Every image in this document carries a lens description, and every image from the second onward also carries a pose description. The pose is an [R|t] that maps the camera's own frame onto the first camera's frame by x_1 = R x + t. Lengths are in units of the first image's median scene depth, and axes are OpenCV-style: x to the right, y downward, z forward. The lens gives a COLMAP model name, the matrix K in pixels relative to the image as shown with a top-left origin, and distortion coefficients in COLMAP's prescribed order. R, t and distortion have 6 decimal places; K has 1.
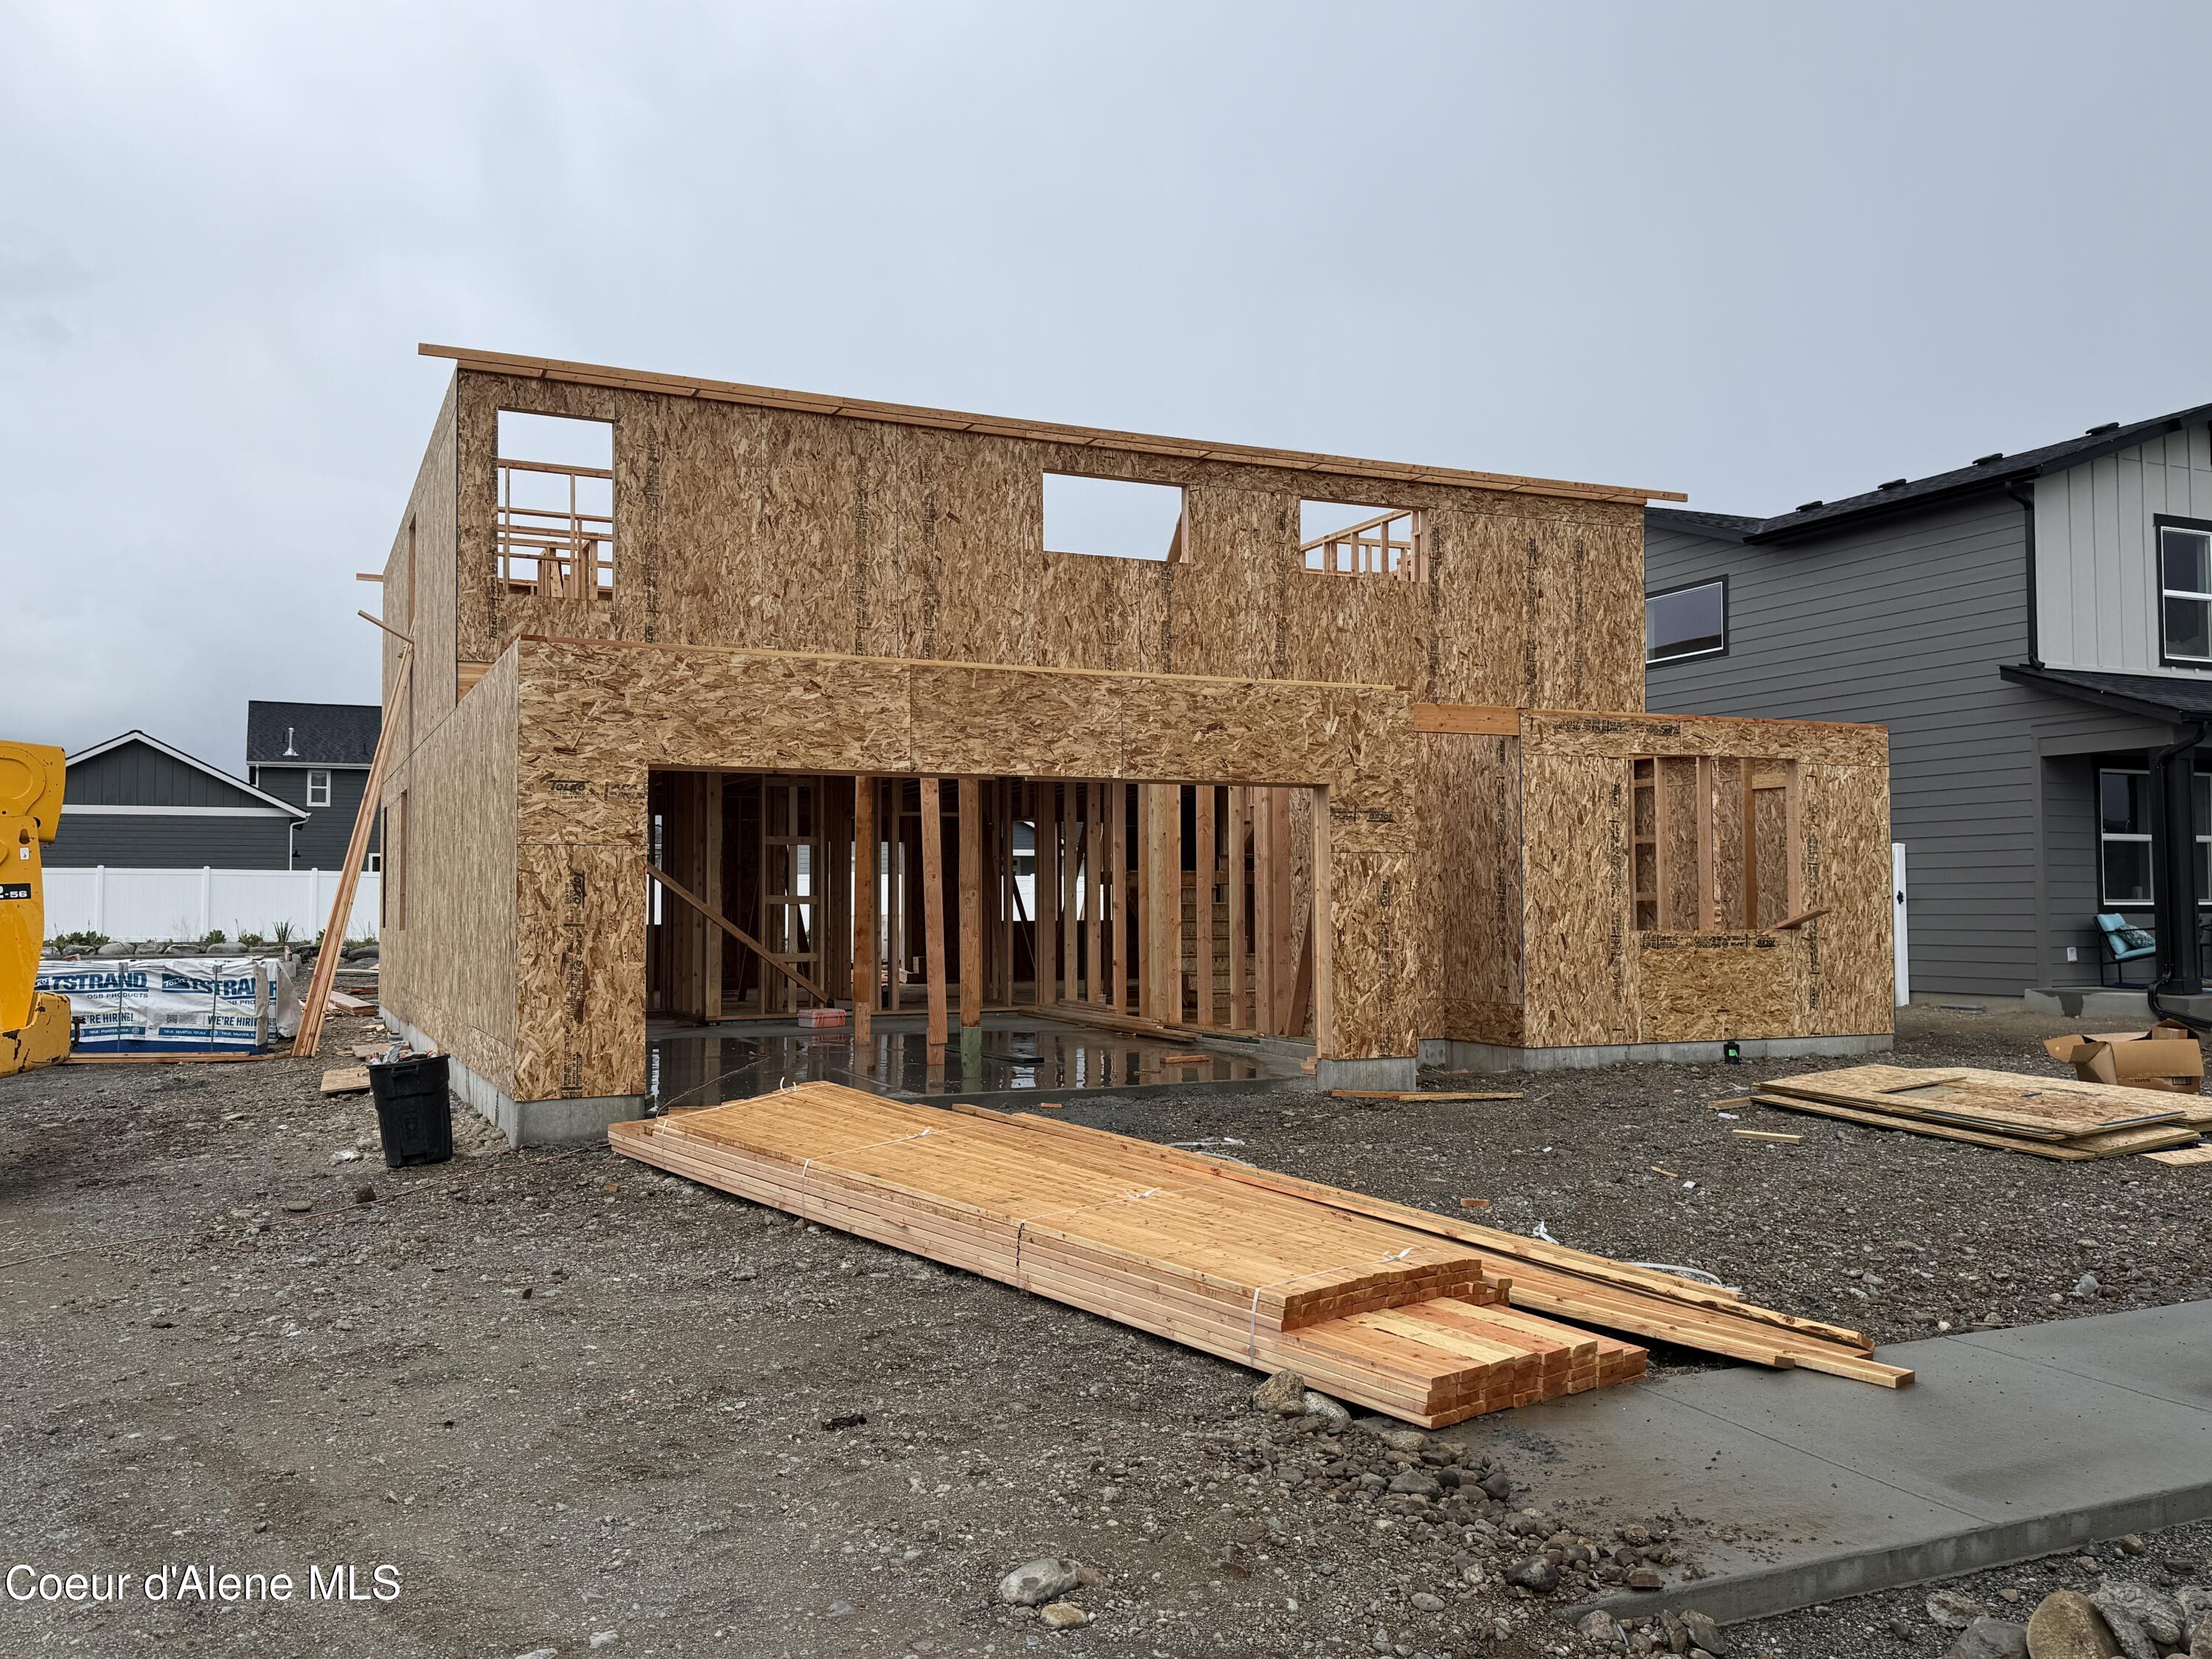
lens RADIAL K [[1797.5, 0, 1122.8], [0, 1797.5, 830.9], [0, 0, 1]] dist [0.133673, -0.233005]
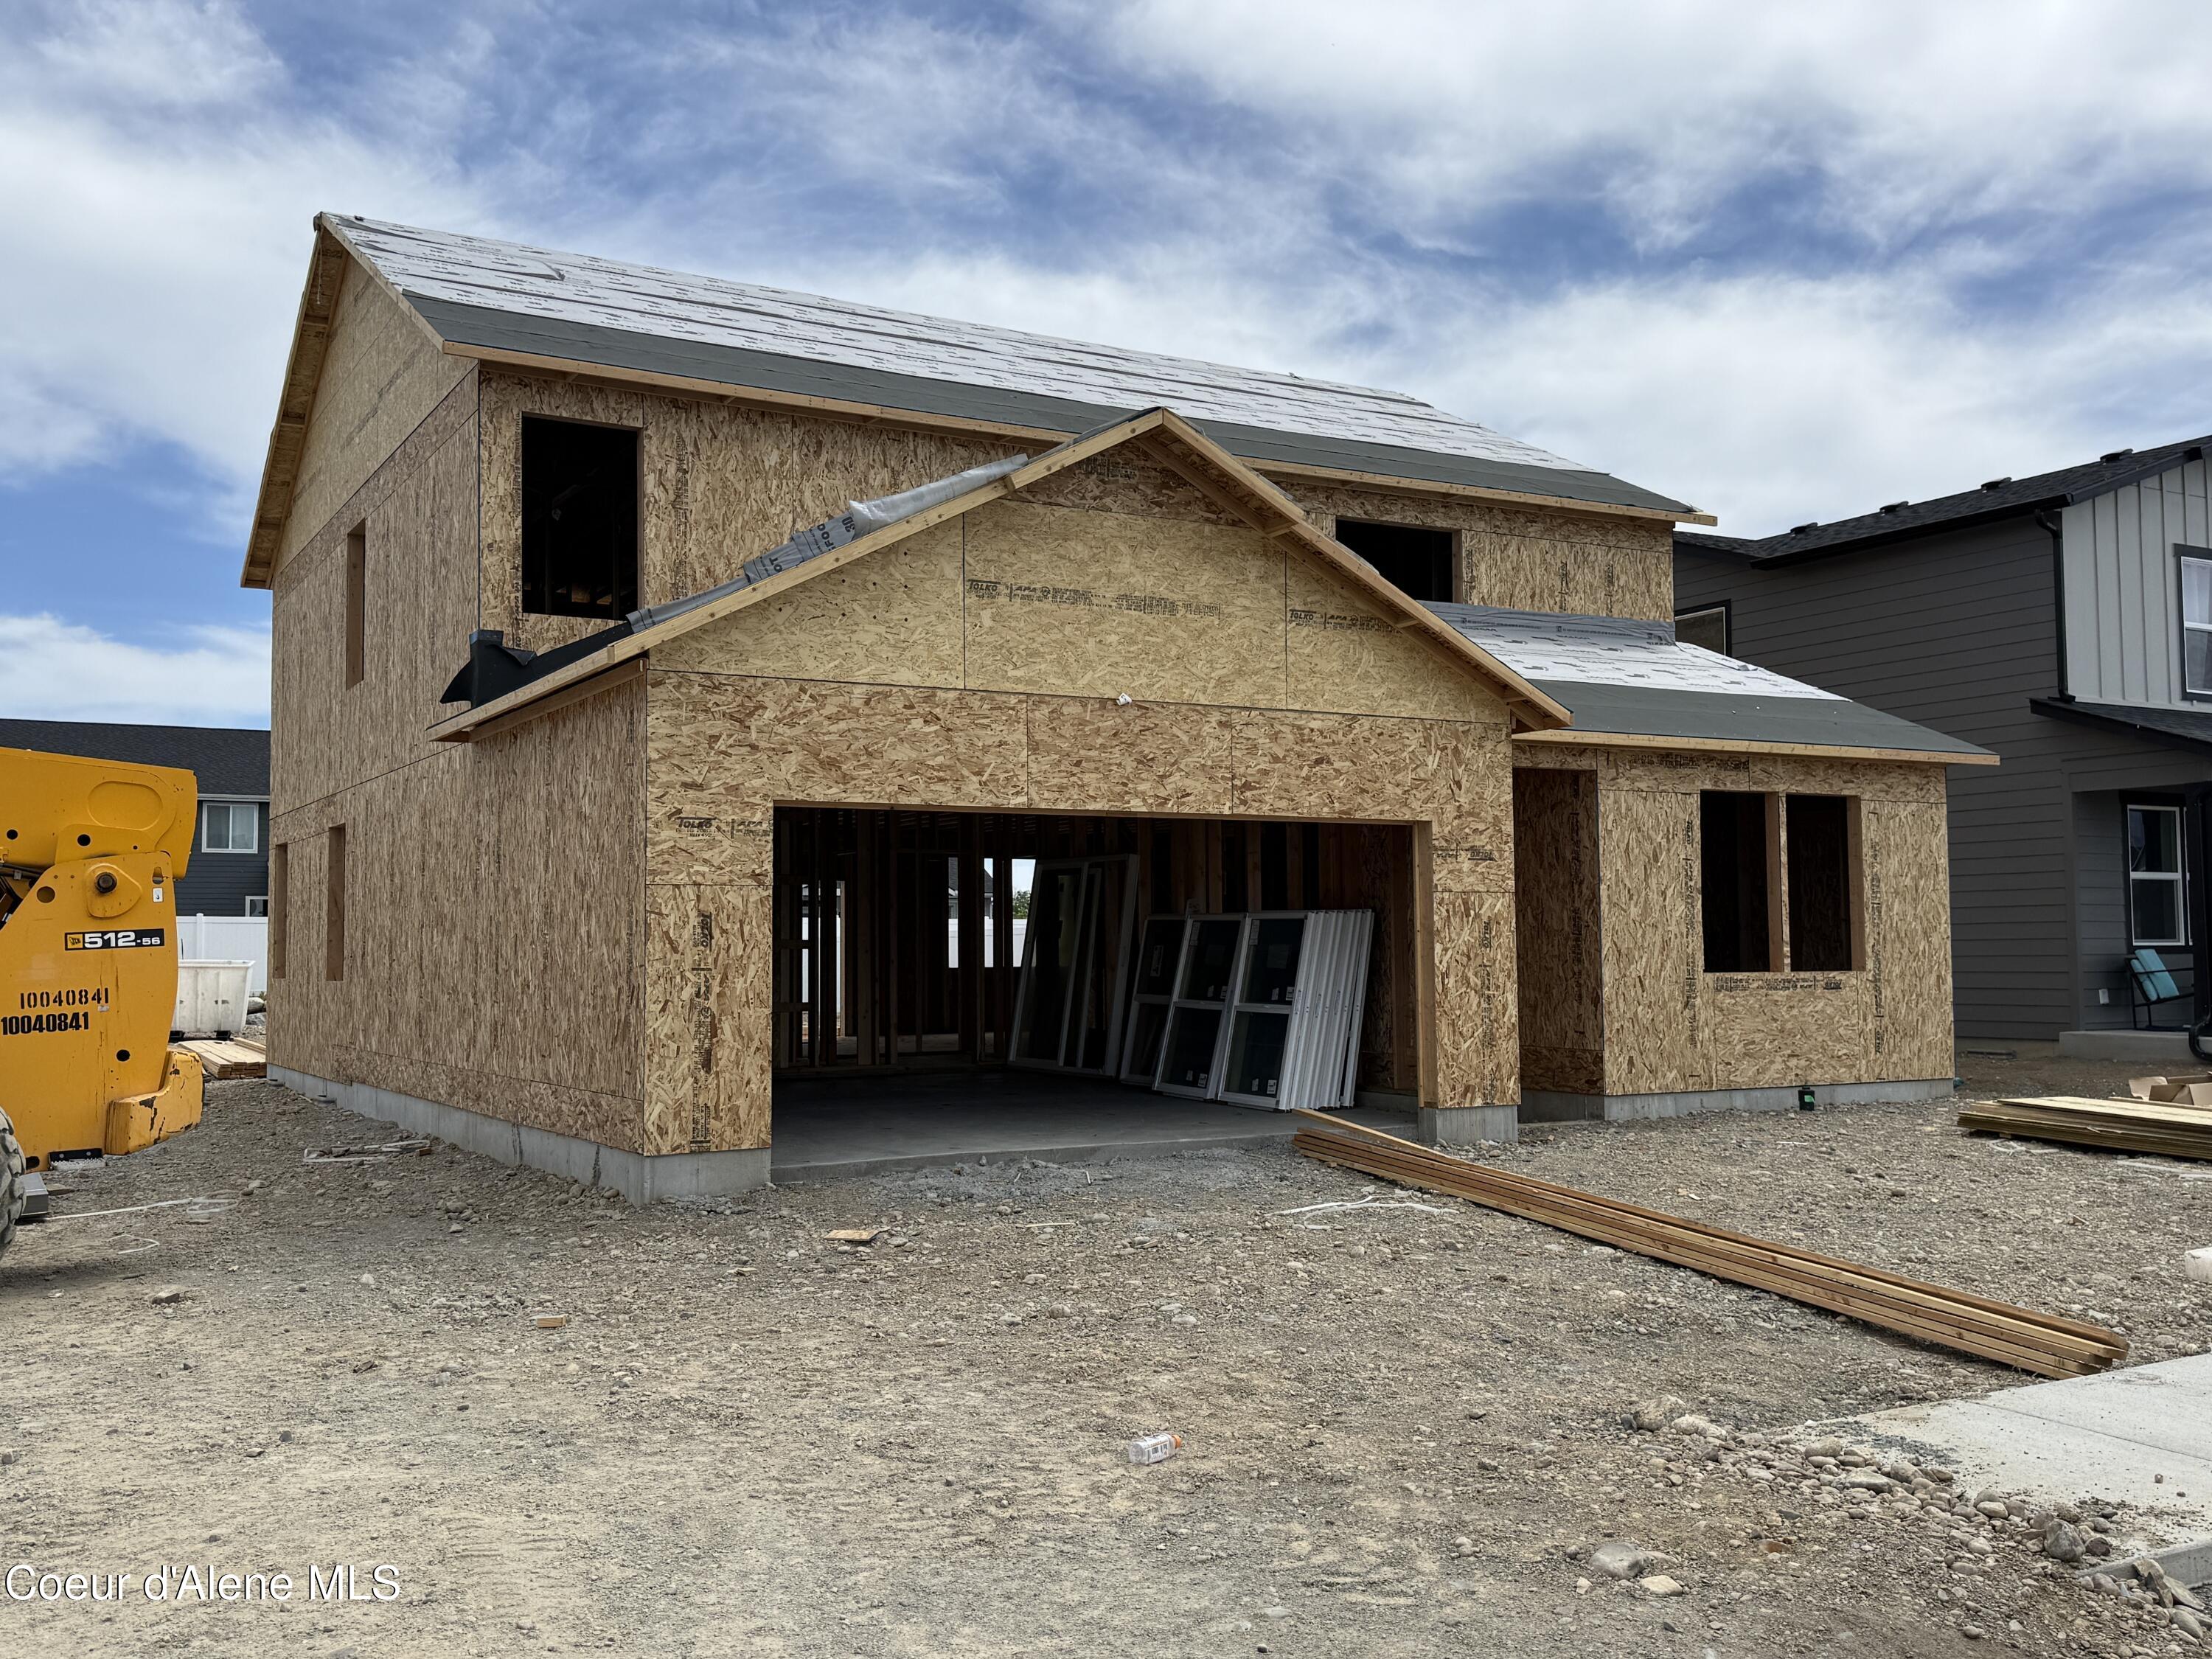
lens RADIAL K [[2054.3, 0, 1126.6], [0, 2054.3, 815.8], [0, 0, 1]] dist [0.078520, 0.000000]
pose [[0.995750, 0.001511, 0.092090, -0.129745], [0.000863, 0.999668, -0.025737, -0.000422], [-0.092098, 0.025707, 0.995418, -0.068685]]
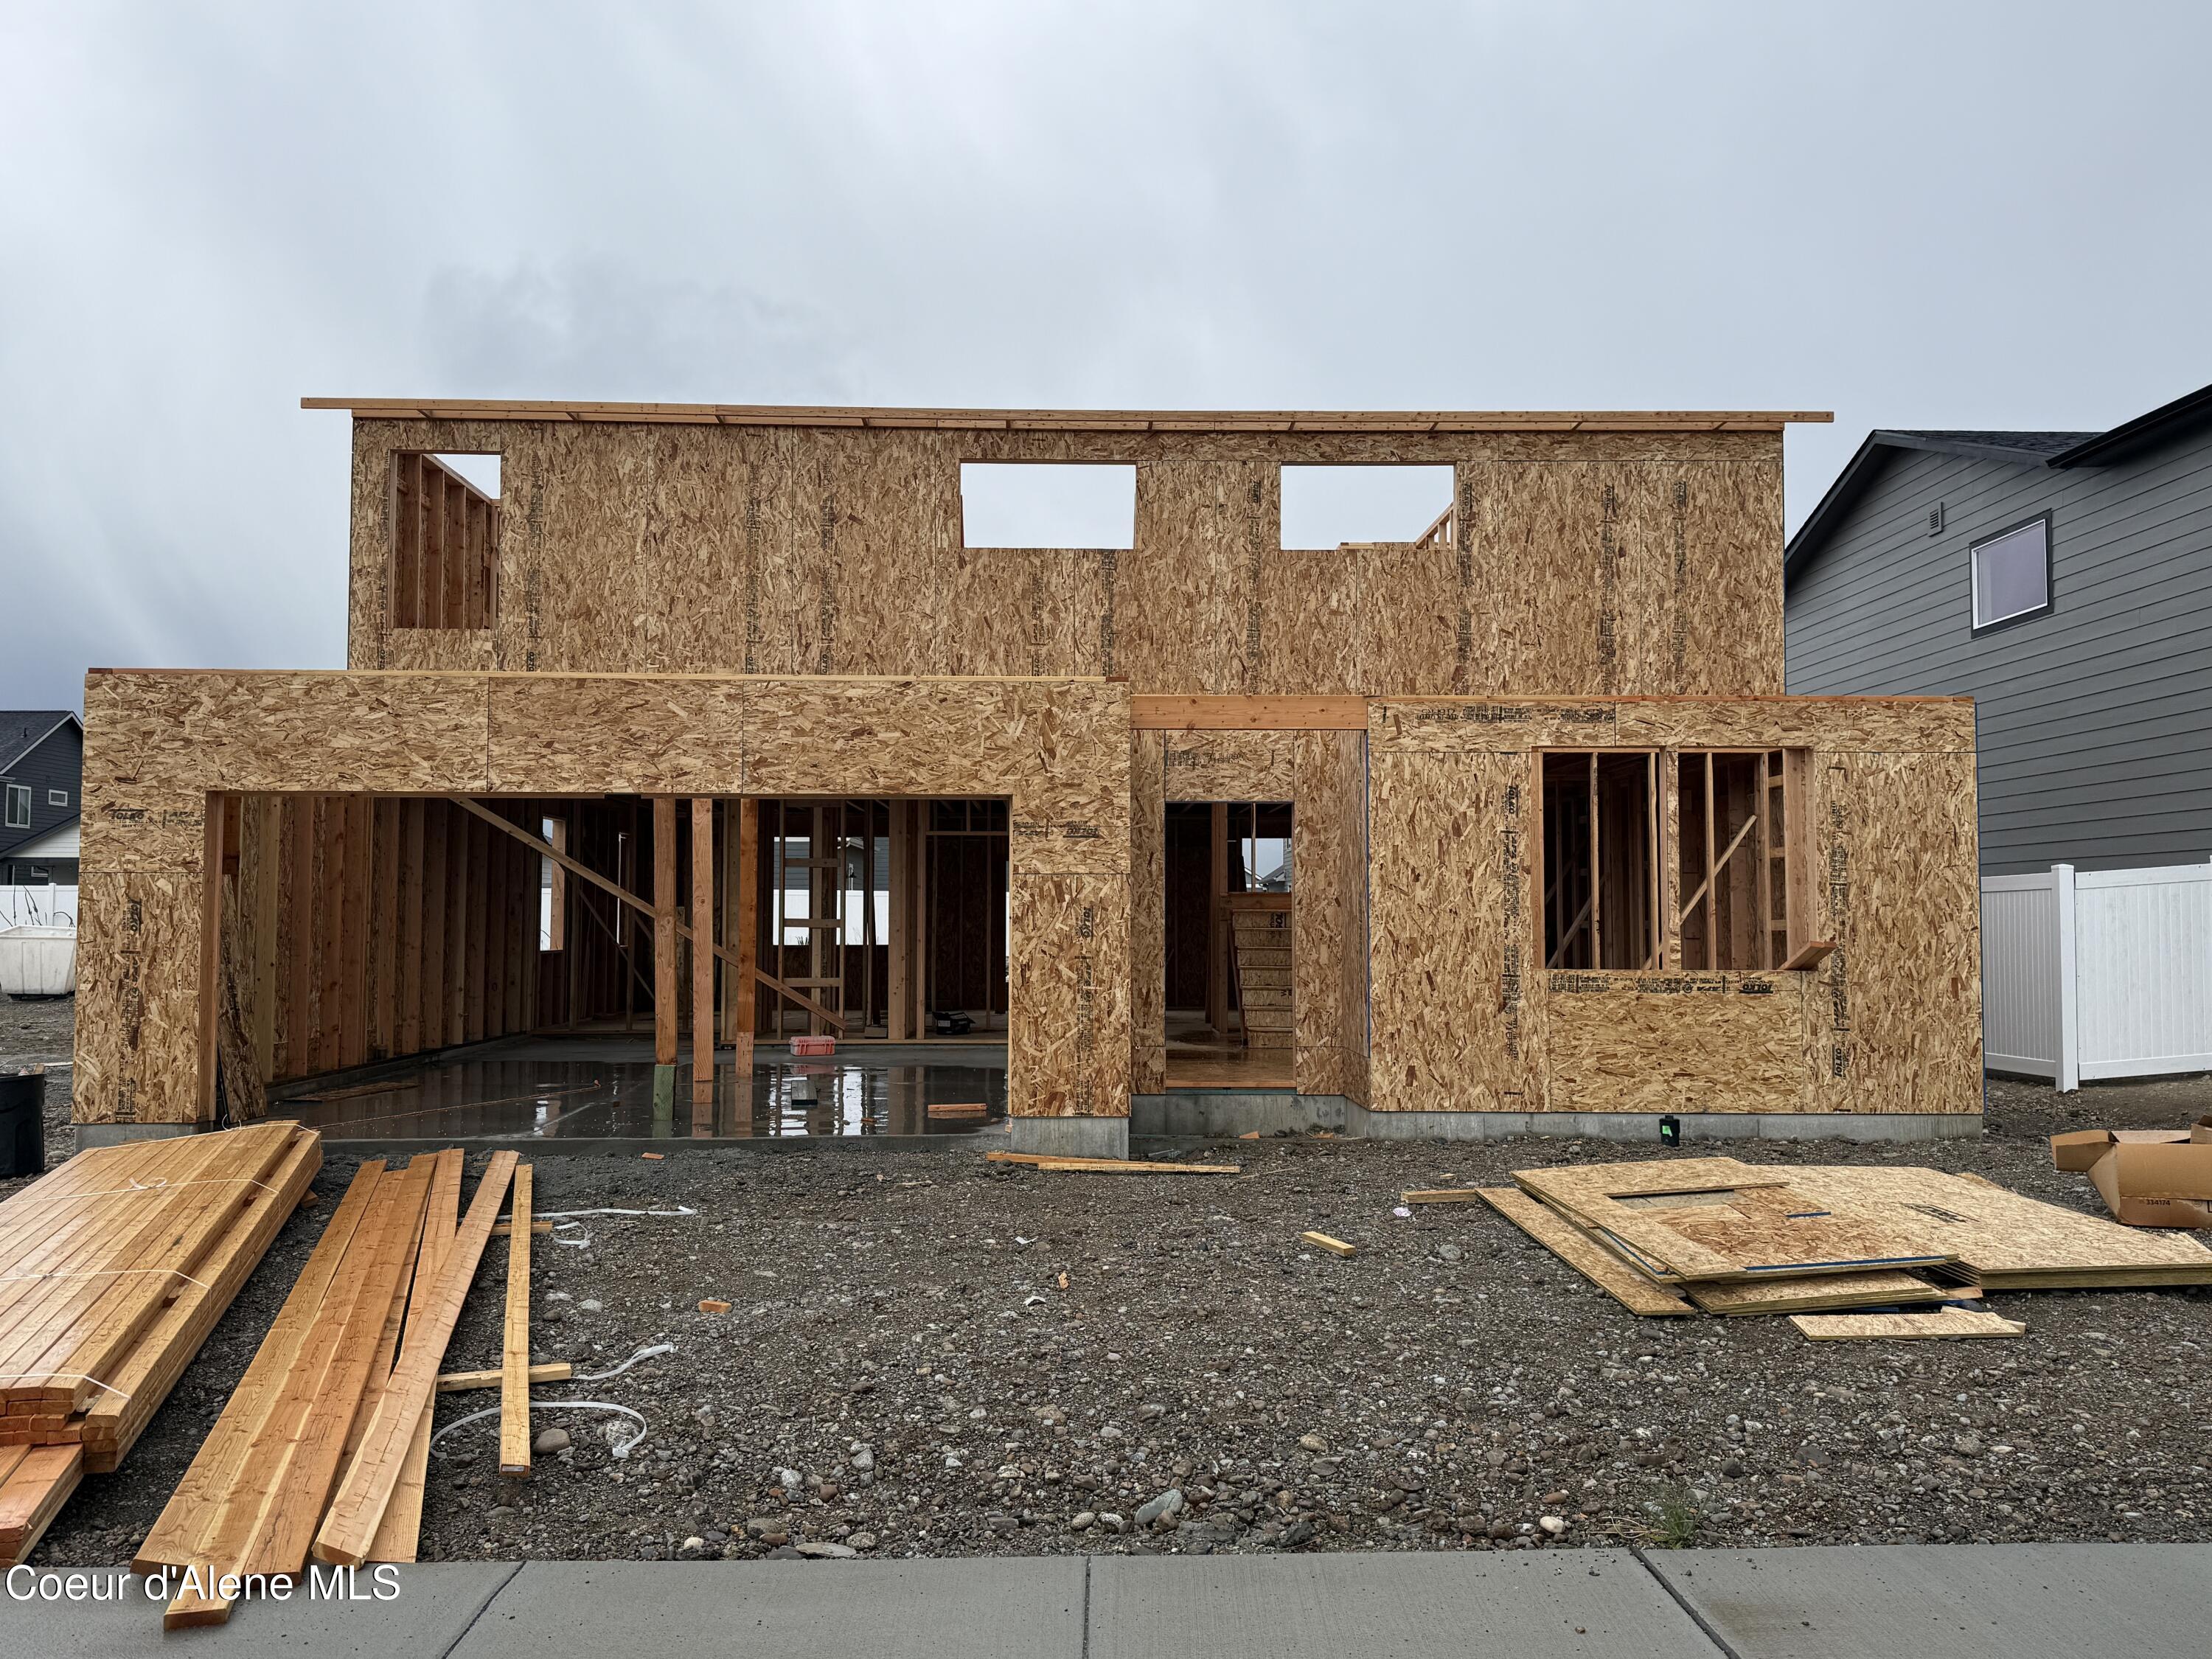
lens RADIAL K [[1797.5, 0, 1116.3], [0, 1797.5, 831.6], [0, 0, 1]] dist [0.133673, -0.233005]
pose [[0.917715, -0.014744, -0.396967, 0.436337], [0.011121, 0.999873, -0.011427, 0.001809], [0.397085, 0.006073, 0.917762, 0.203468]]
